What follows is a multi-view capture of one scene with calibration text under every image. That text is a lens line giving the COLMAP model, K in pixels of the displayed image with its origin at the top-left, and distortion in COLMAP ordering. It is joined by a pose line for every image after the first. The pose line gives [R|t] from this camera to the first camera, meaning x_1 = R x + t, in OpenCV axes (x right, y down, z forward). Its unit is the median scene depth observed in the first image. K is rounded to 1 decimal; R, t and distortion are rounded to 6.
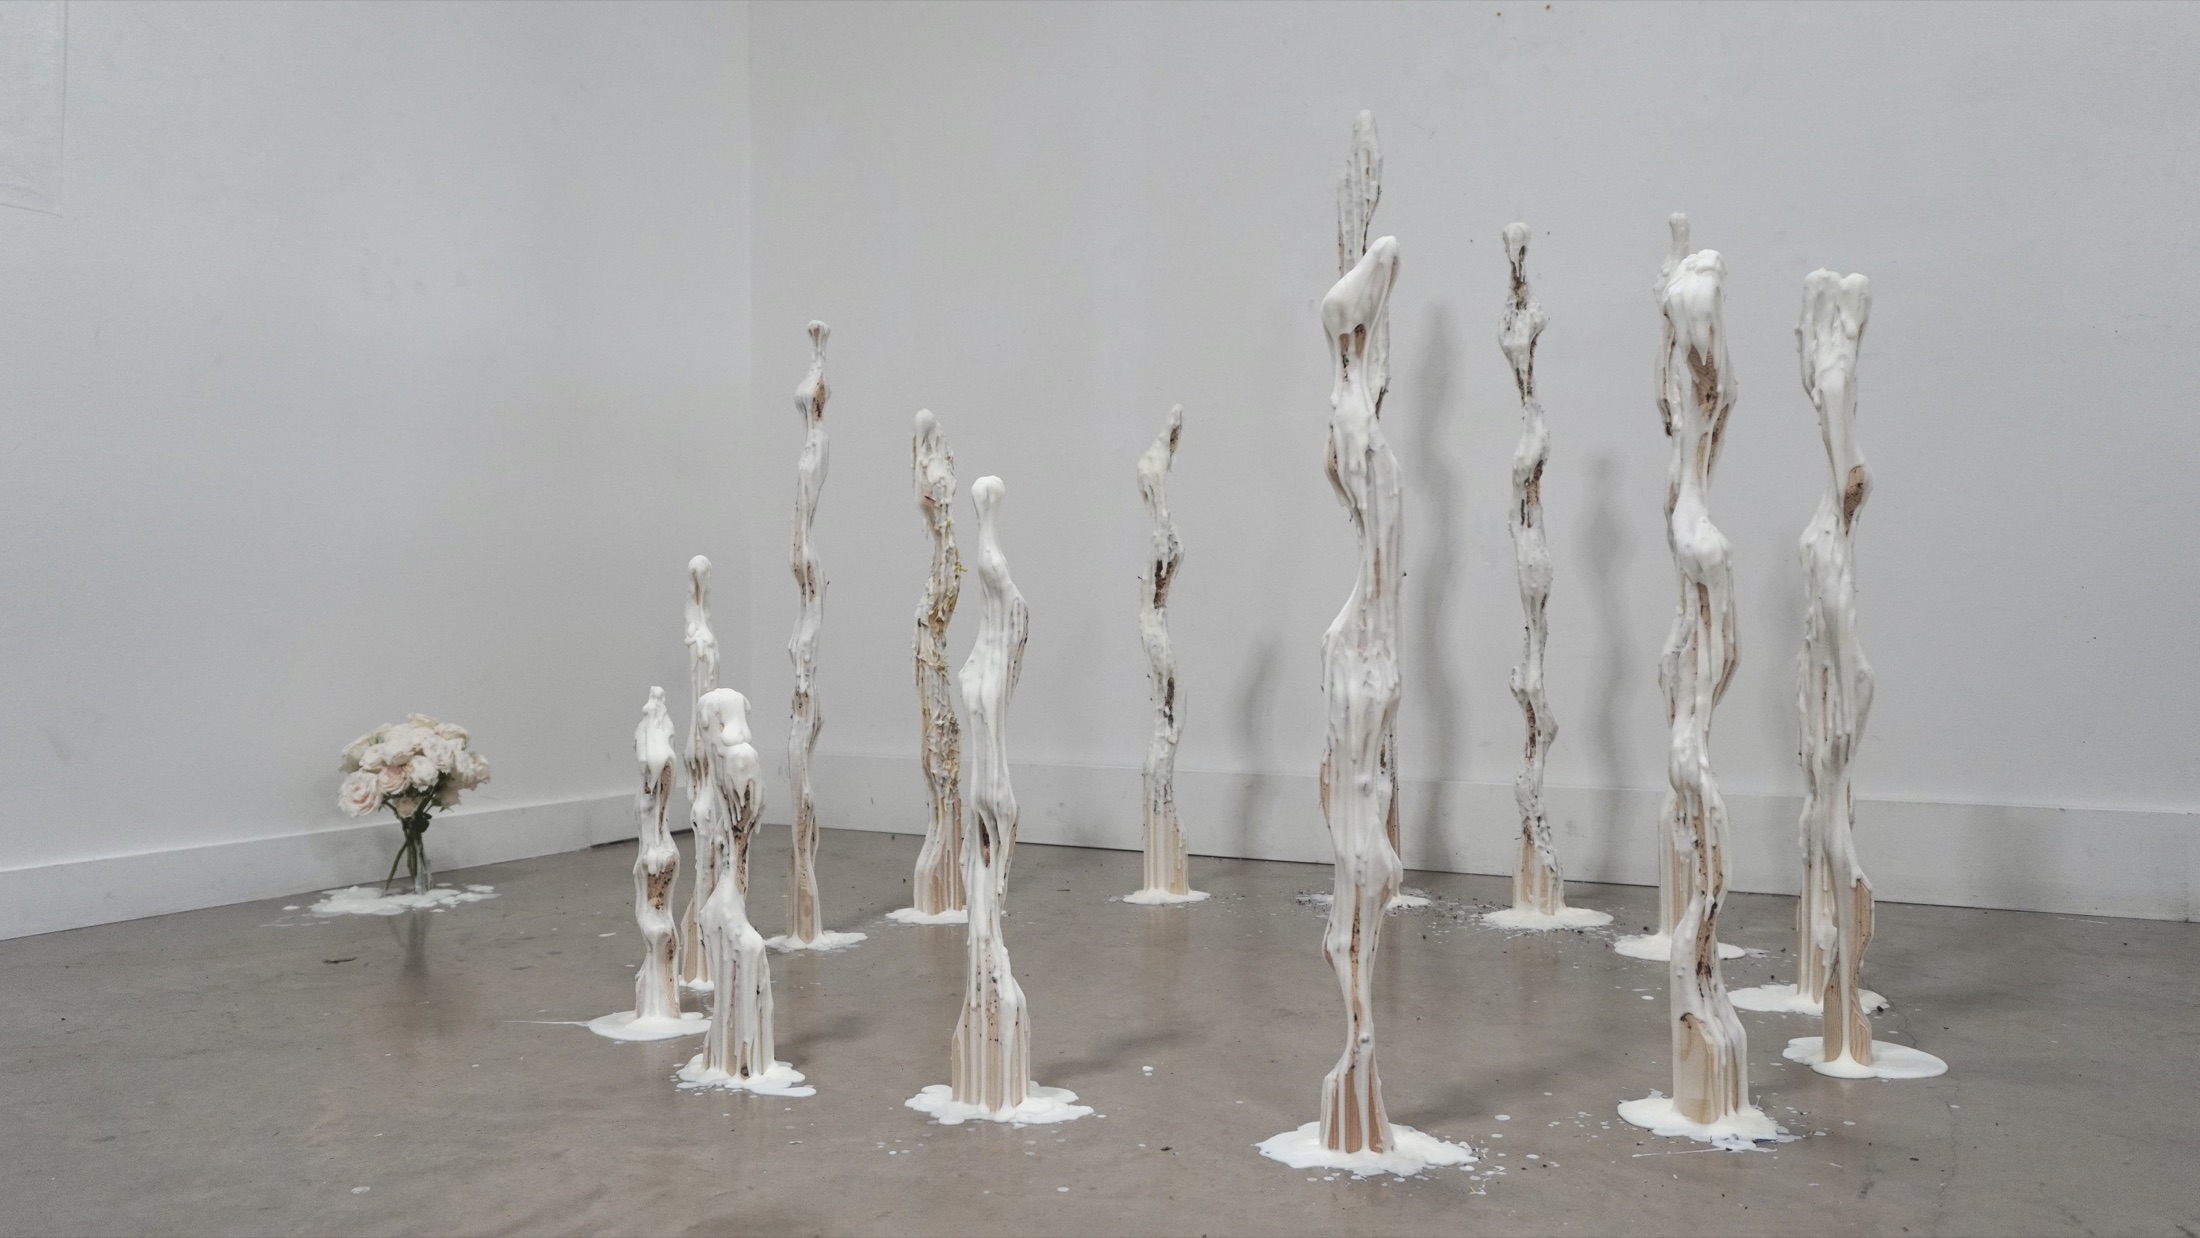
lens RADIAL K [[1666.2, 0, 1140.4], [0, 1666.2, 616.7], [0, 0, 1]] dist [-0.012846, -0.004166]
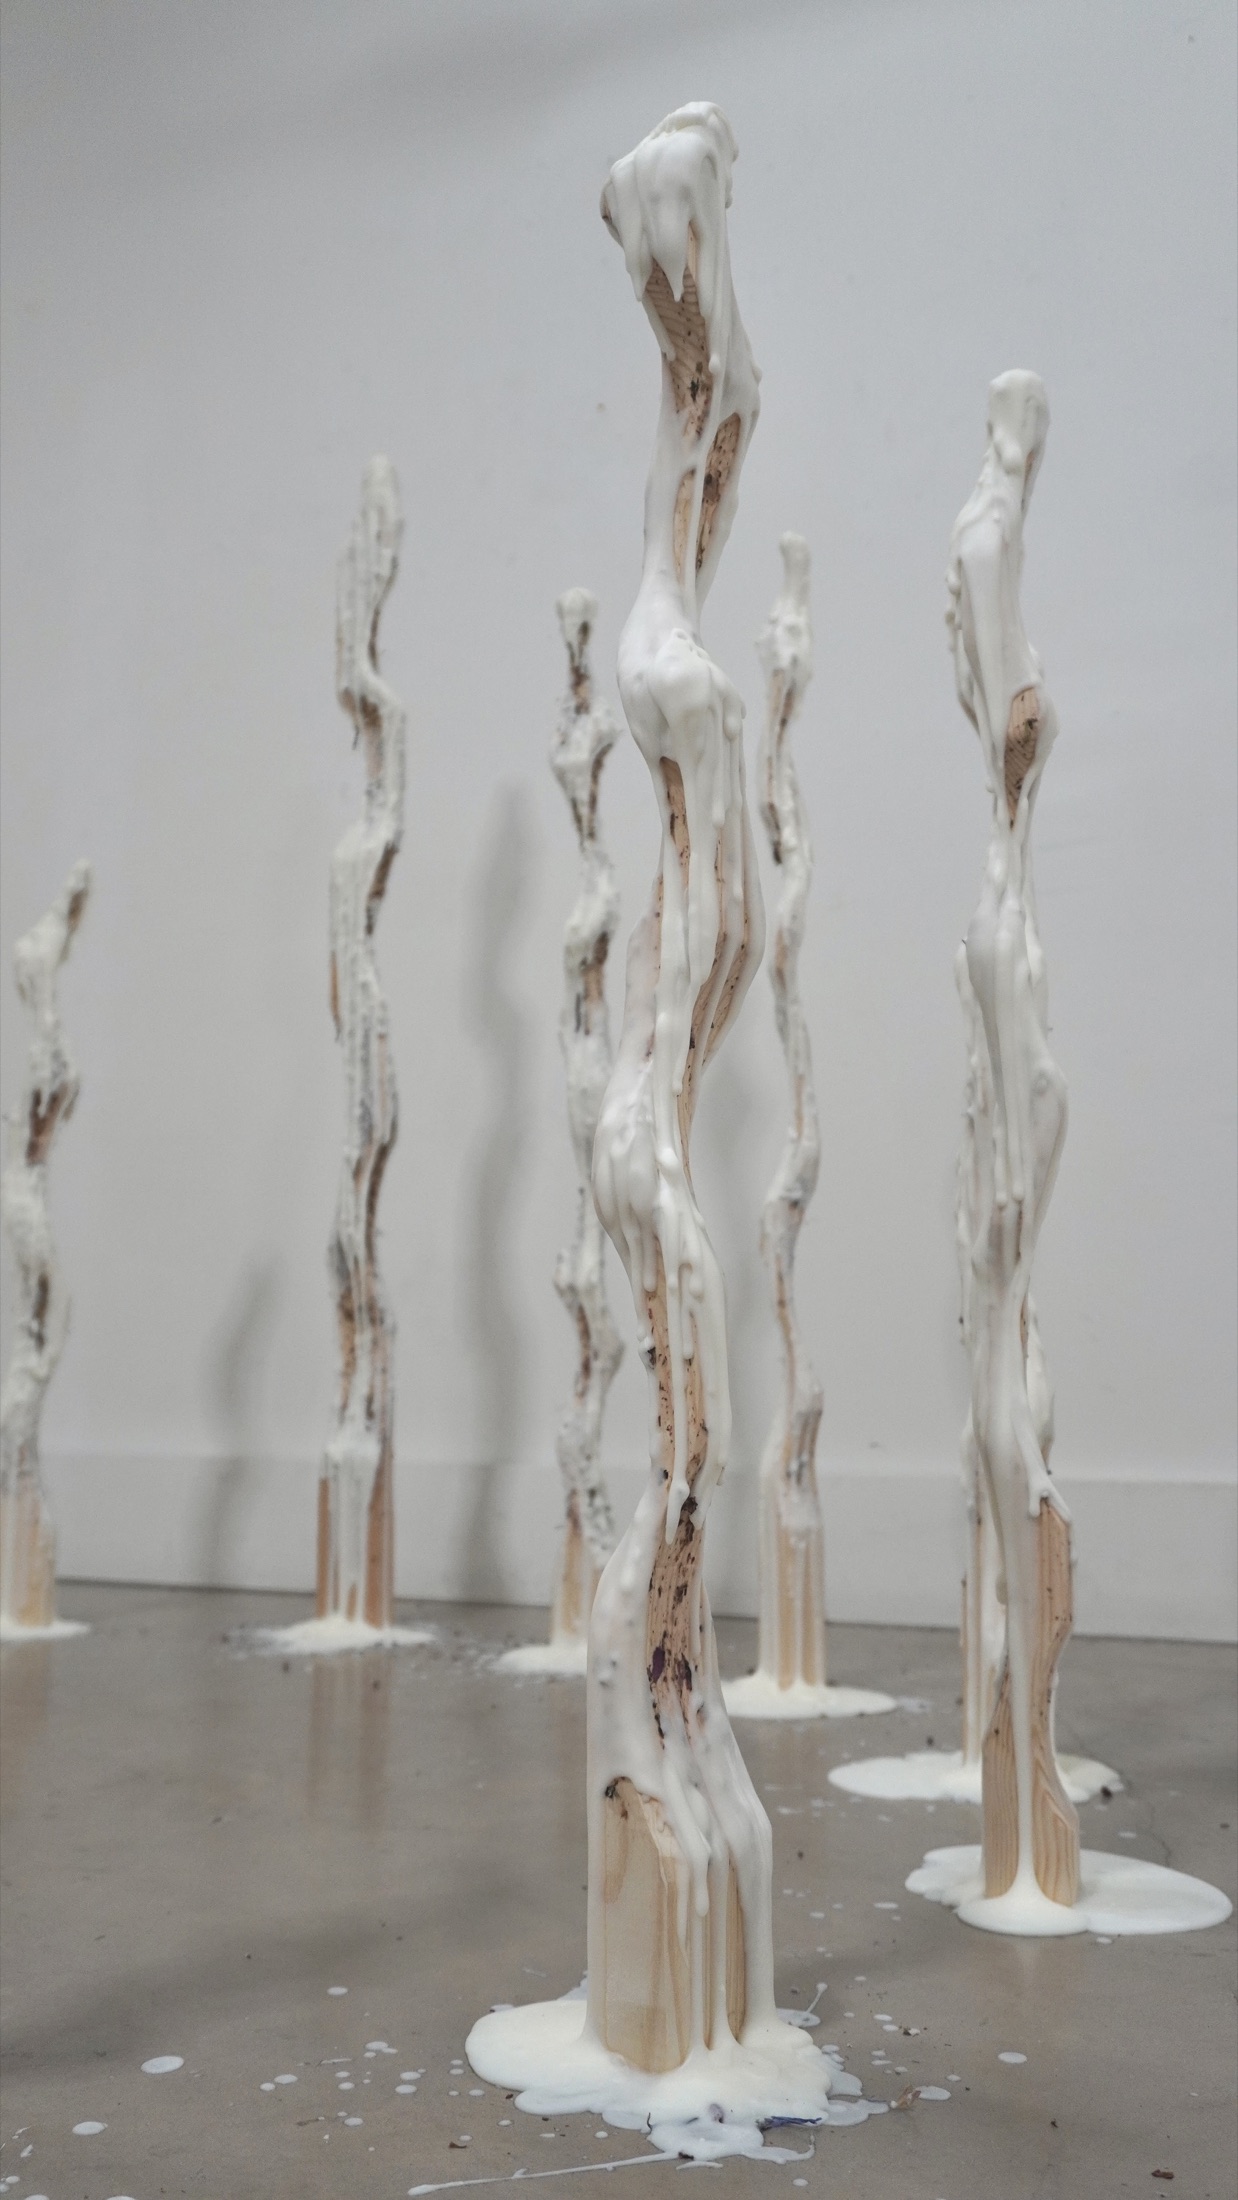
lens RADIAL K [[1782.3, 0, 623.1], [0, 1782.3, 1113.1], [0, 0, 1]] dist [-0.014029, 0.026102]
pose [[0.989947, 0.039113, 0.135921, 0.181942], [-0.017366, 0.987344, -0.157642, 0.101388], [-0.140366, 0.153697, 0.978097, 0.380308]]
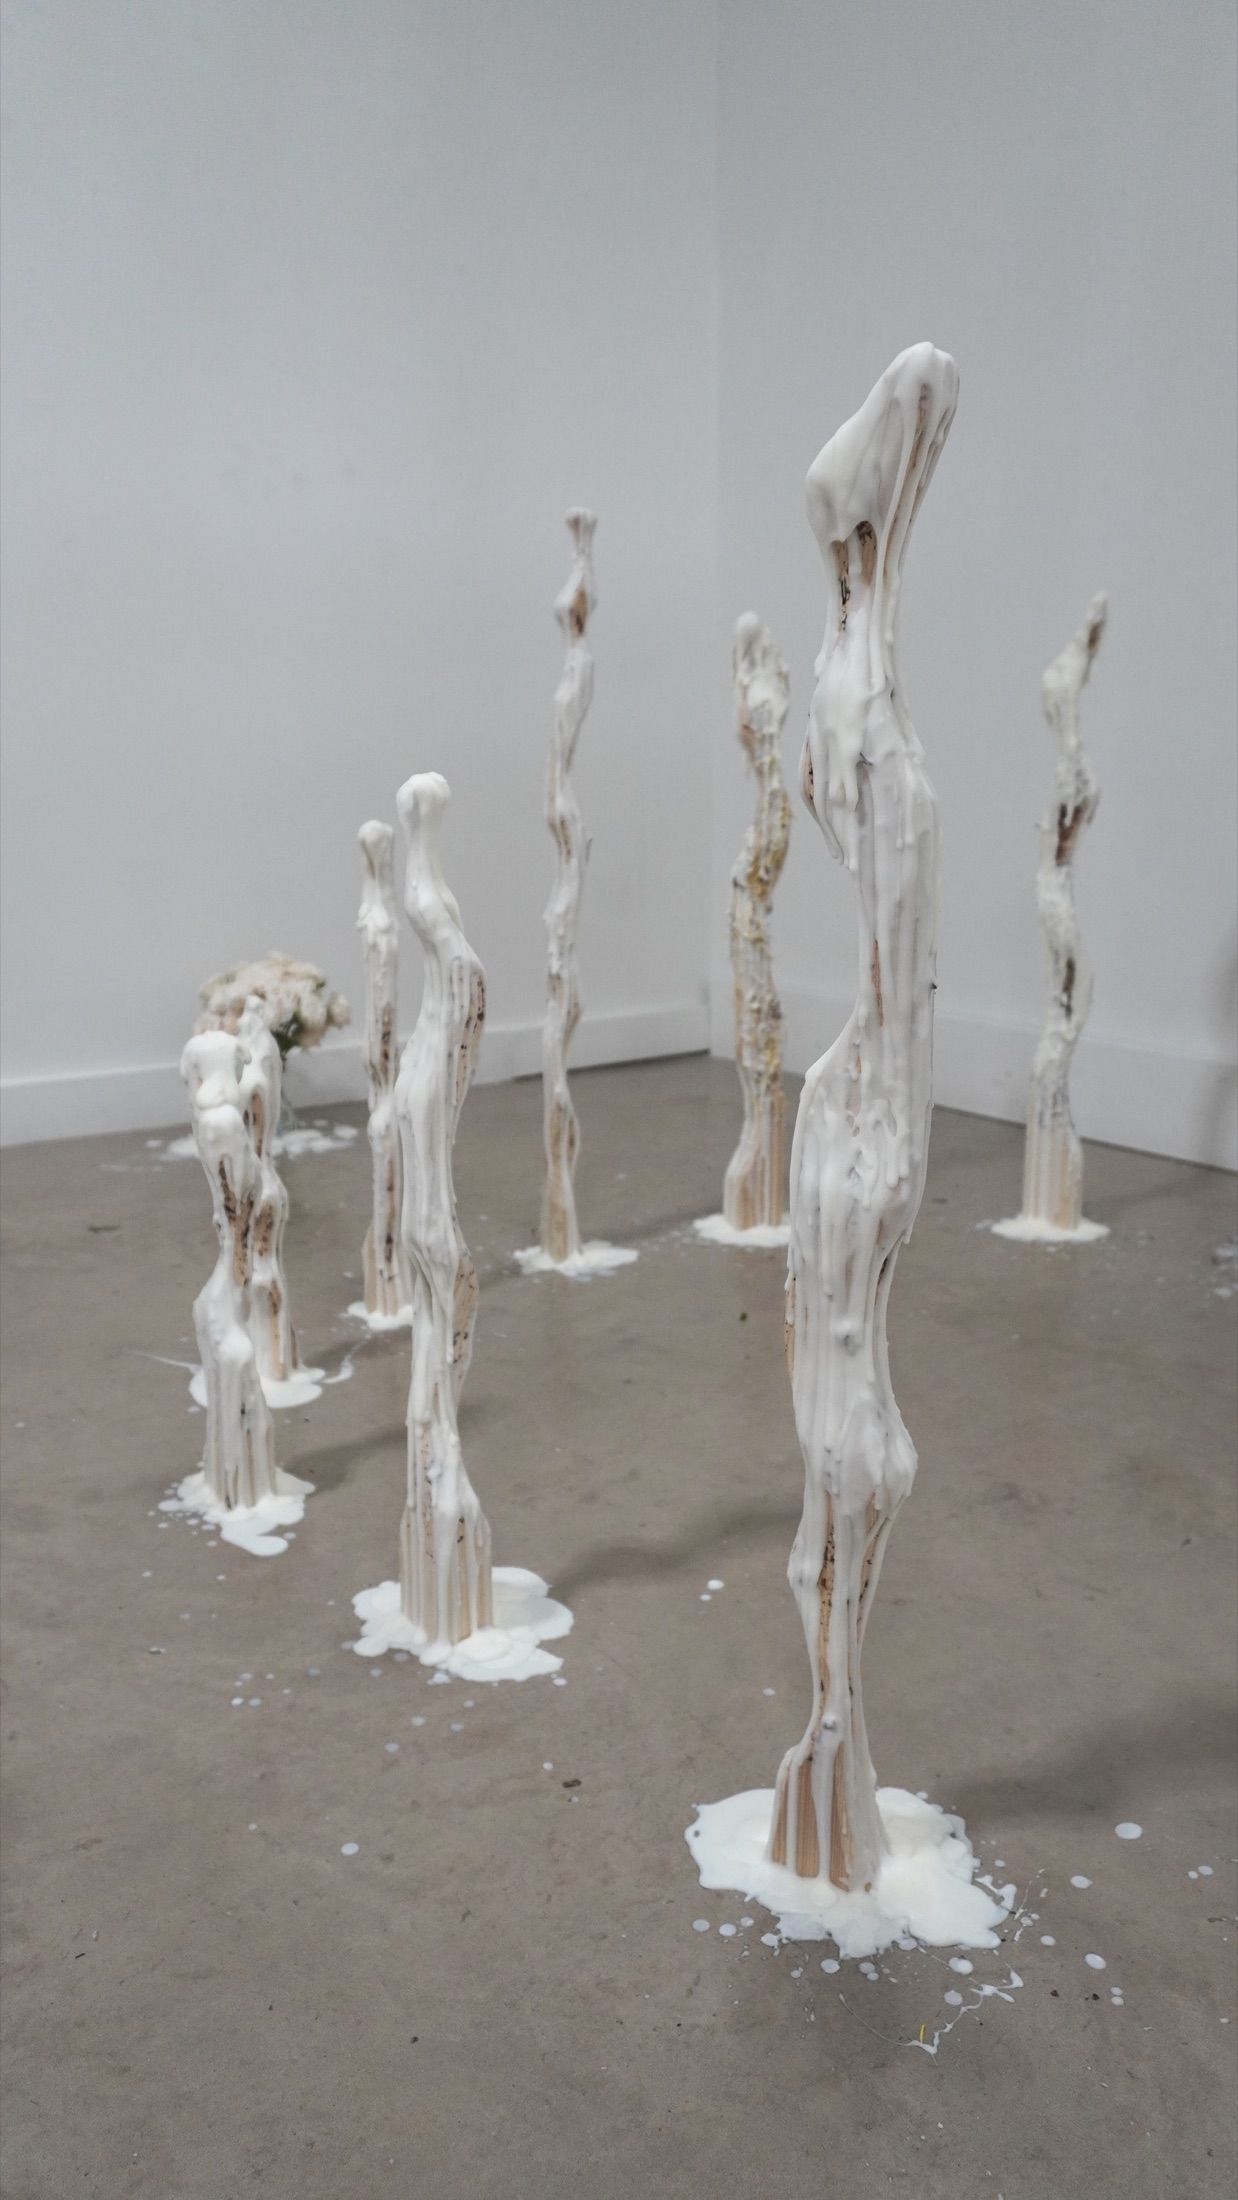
lens RADIAL K [[1614.5, 0, 671.7], [0, 1614.5, 1092.9], [0, 0, 1]] dist [-0.038347, 0.010207]
pose [[0.915031, 0.088884, -0.393470, 0.190953], [-0.009706, 0.979991, 0.198806, -0.062792], [0.403268, -0.178094, 0.897584, 0.307780]]
